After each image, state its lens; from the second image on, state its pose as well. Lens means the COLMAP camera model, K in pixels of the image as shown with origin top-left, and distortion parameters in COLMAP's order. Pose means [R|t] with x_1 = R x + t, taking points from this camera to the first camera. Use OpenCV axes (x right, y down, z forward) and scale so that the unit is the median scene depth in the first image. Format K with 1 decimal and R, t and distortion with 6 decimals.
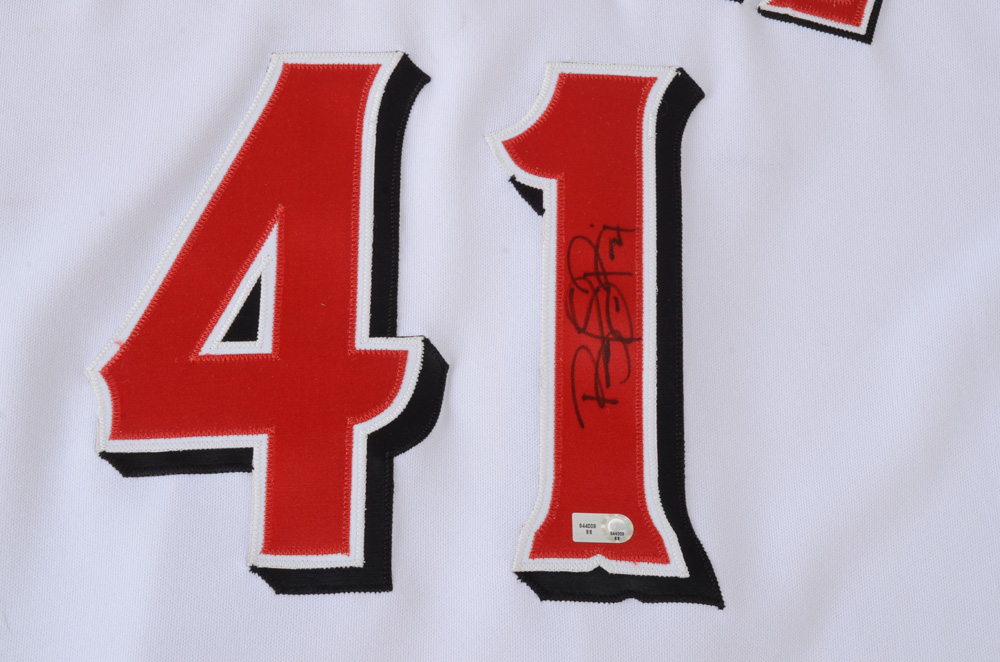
lens RADIAL K [[2856.4, 0, 486.1], [0, 2856.4, 328.7], [0, 0, 1]] dist [0.615478, 0.106286]
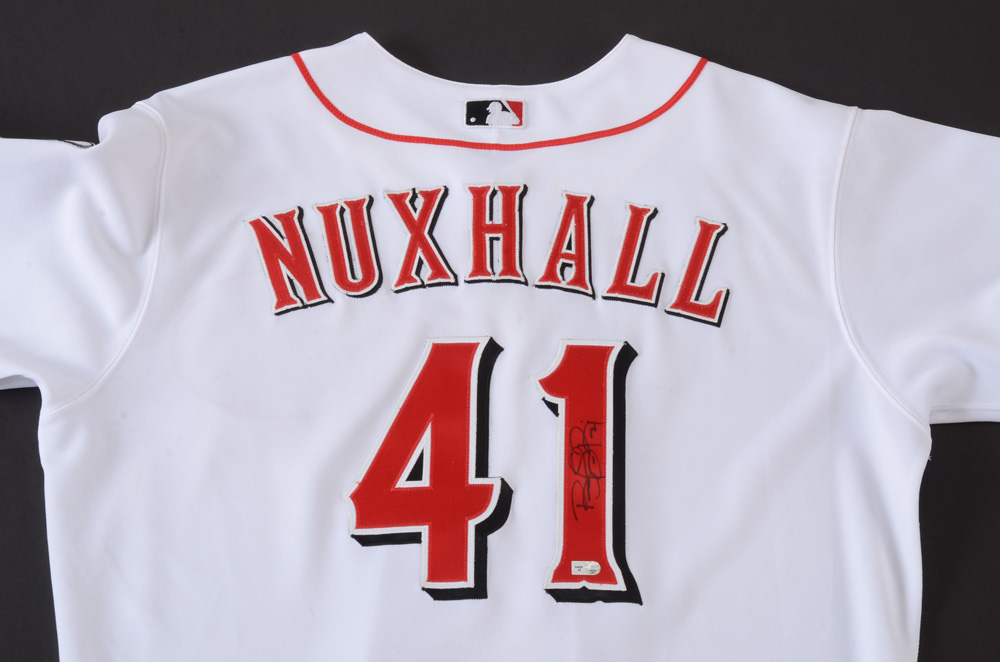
lens RADIAL K [[2856.4, 0, 486.1], [0, 2856.4, 328.7], [0, 0, 1]] dist [0.615478, 0.106286]
pose [[0.998864, -0.016713, -0.044631, 0.062813], [0.016094, 0.999770, -0.014203, -0.076669], [0.044858, 0.013469, 0.998903, -1.100657]]
